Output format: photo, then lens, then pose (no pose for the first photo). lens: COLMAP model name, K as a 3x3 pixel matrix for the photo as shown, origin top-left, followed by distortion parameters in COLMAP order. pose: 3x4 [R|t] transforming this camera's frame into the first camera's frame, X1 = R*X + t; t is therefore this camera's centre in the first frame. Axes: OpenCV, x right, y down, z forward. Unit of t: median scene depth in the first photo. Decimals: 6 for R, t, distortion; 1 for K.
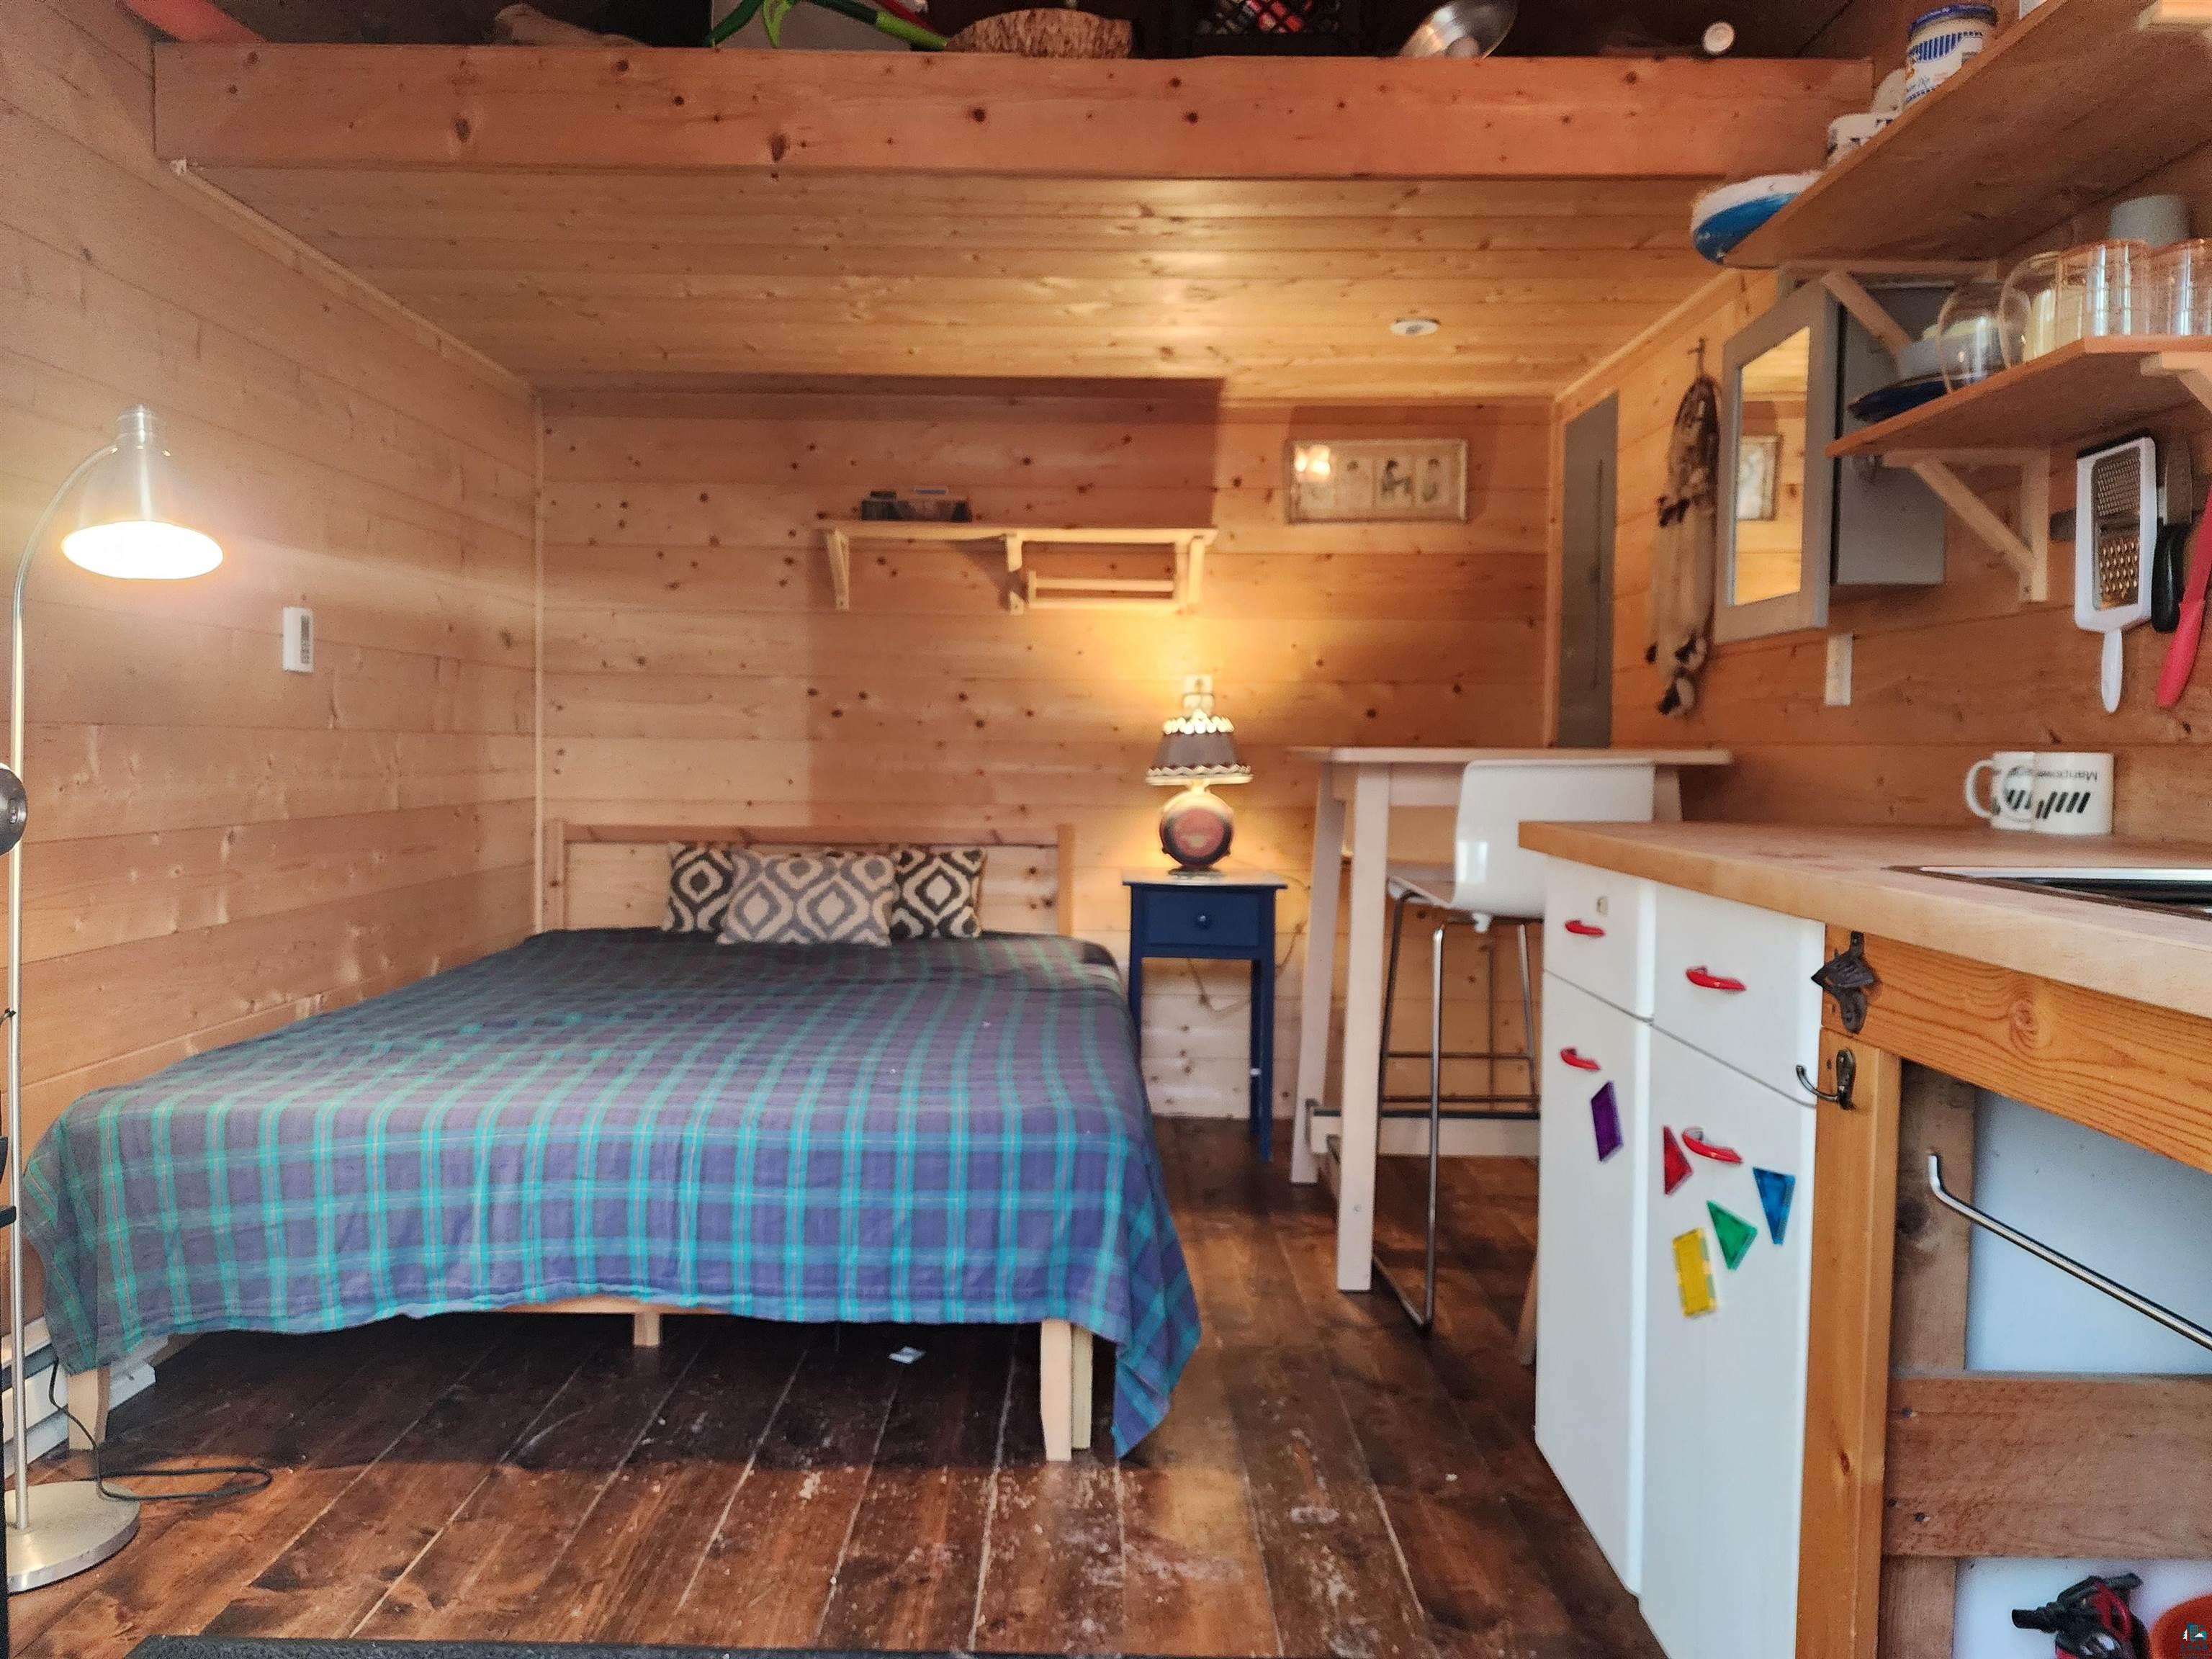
lens RADIAL K [[1536.5, 0, 1076.3], [0, 1536.5, 803.8], [0, 0, 1]] dist [0.108241, -0.097296]
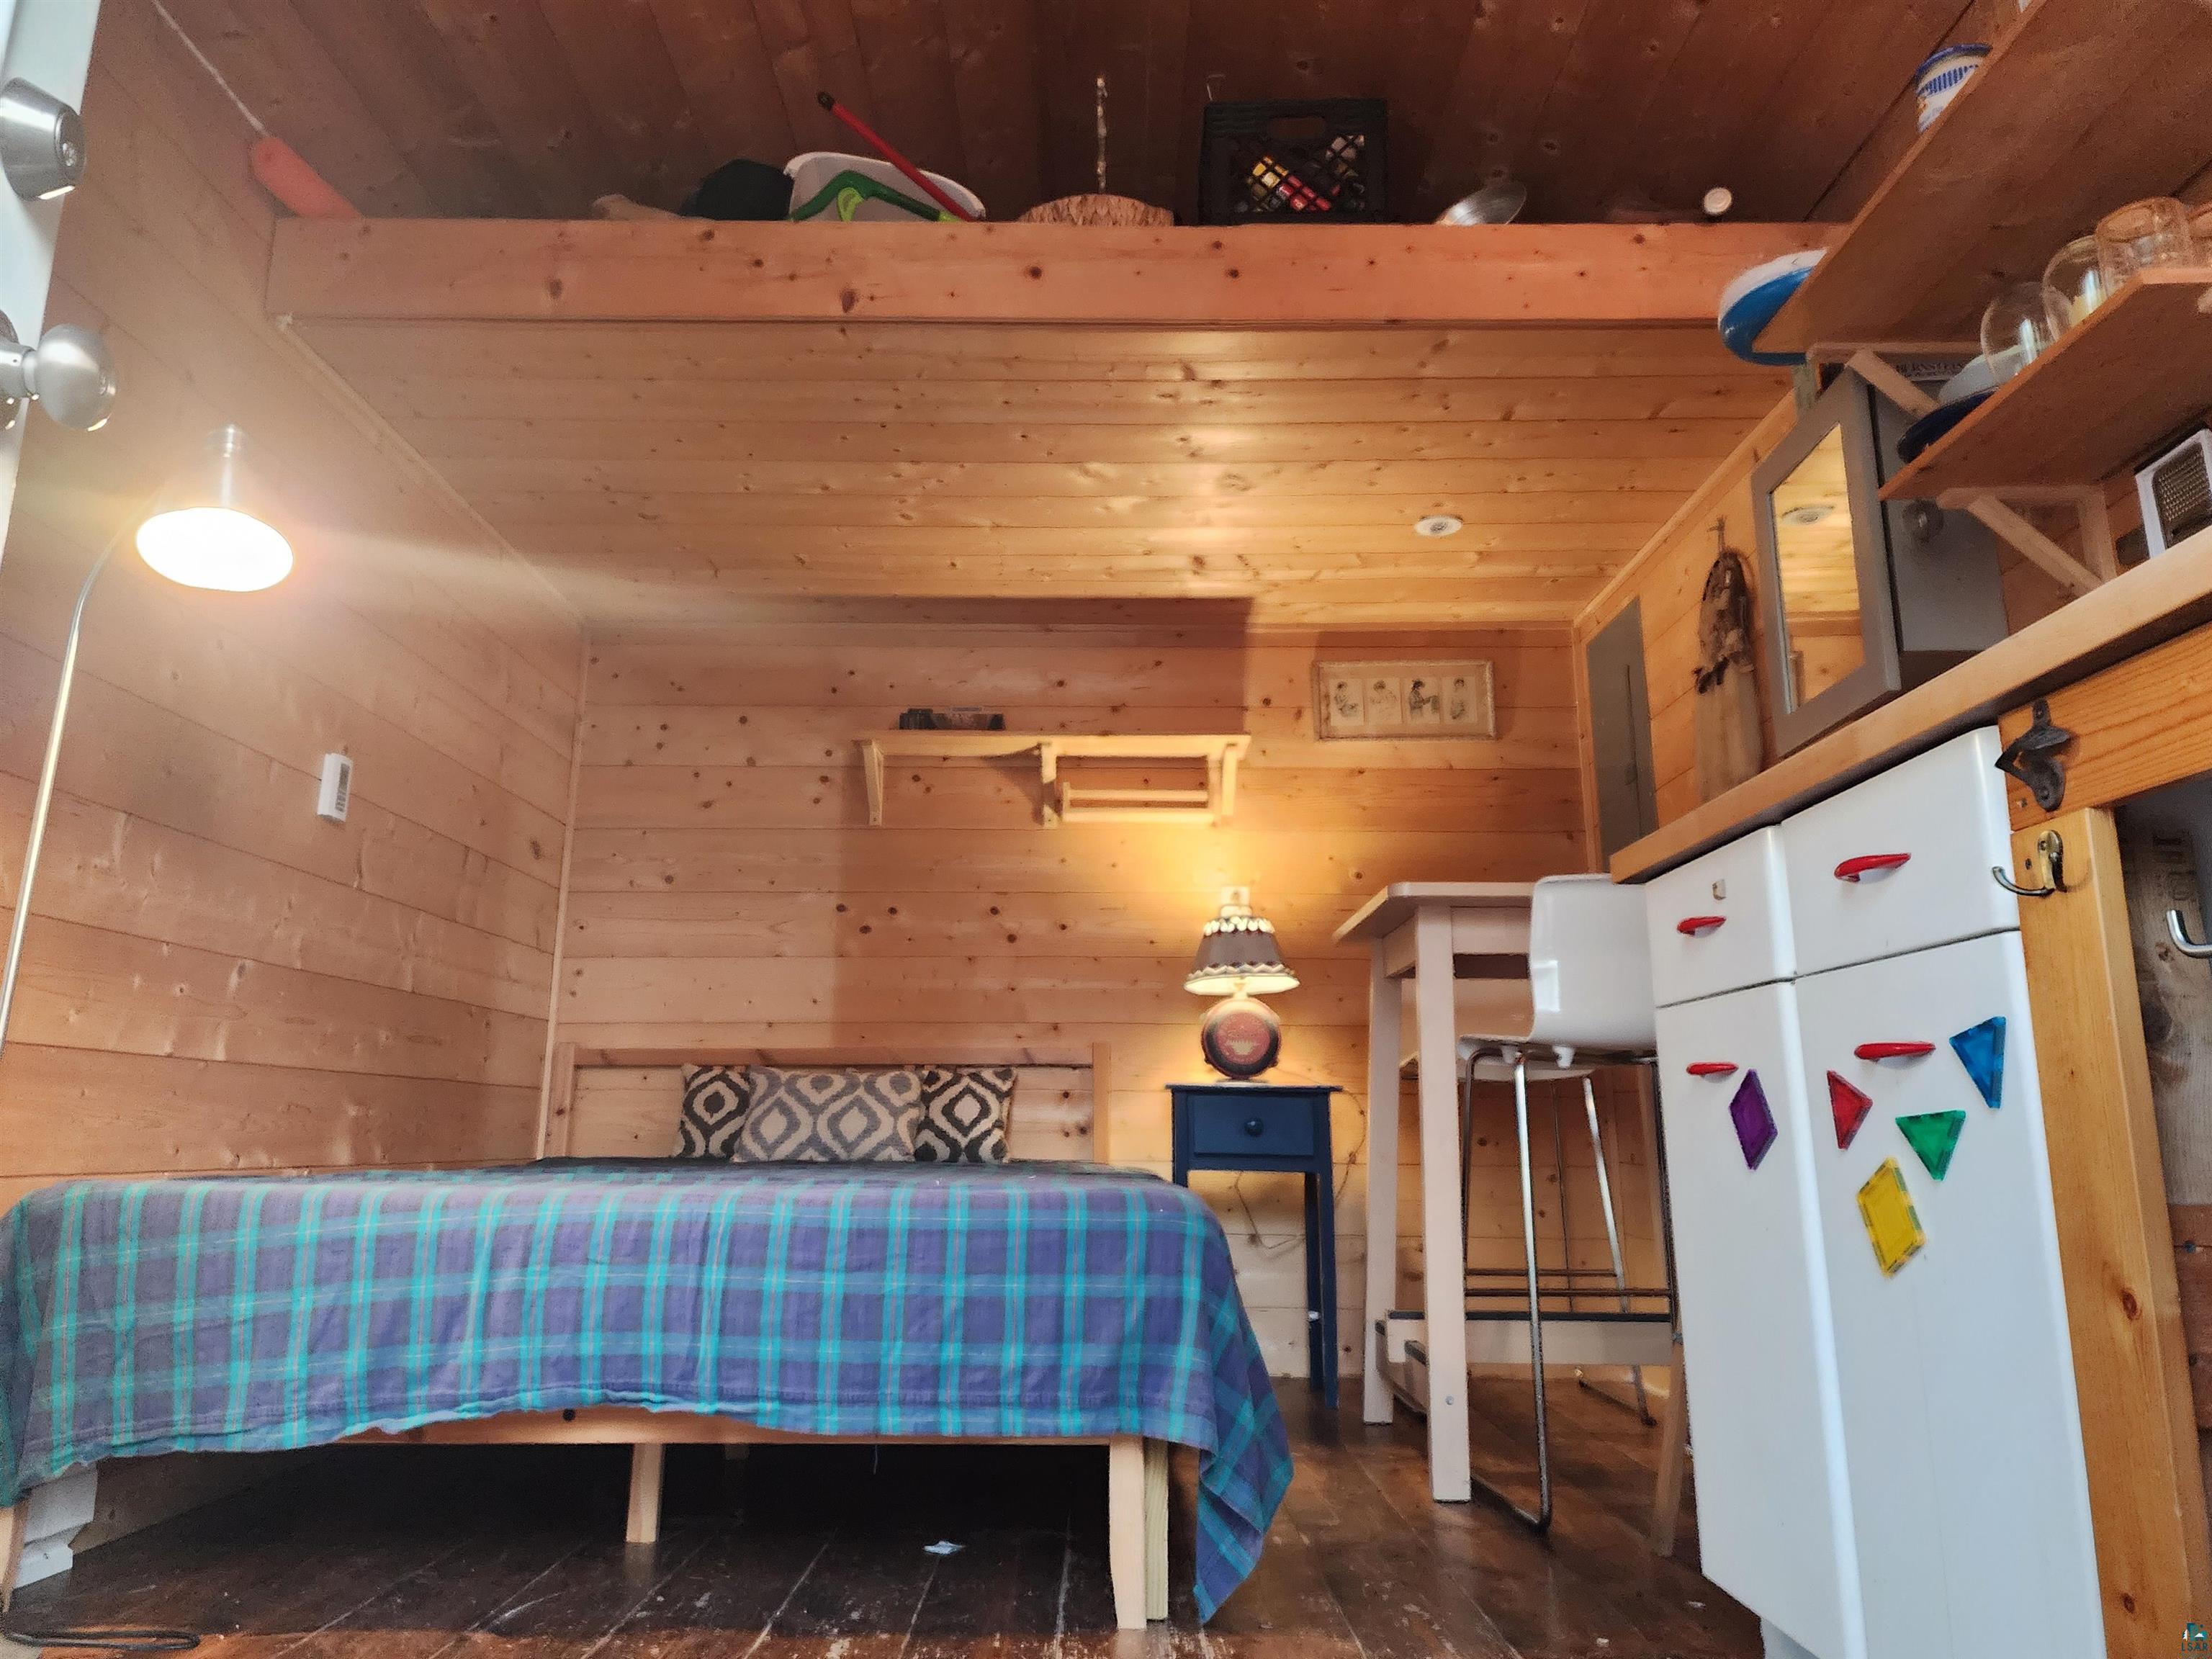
lens RADIAL K [[1536.5, 0, 1076.3], [0, 1536.5, 803.8], [0, 0, 1]] dist [0.108241, -0.097296]
pose [[0.999993, -0.003432, 0.001512, -0.036011], [0.003709, 0.964764, -0.263091, 0.188875], [-0.000555, 0.263094, 0.964770, 0.059895]]
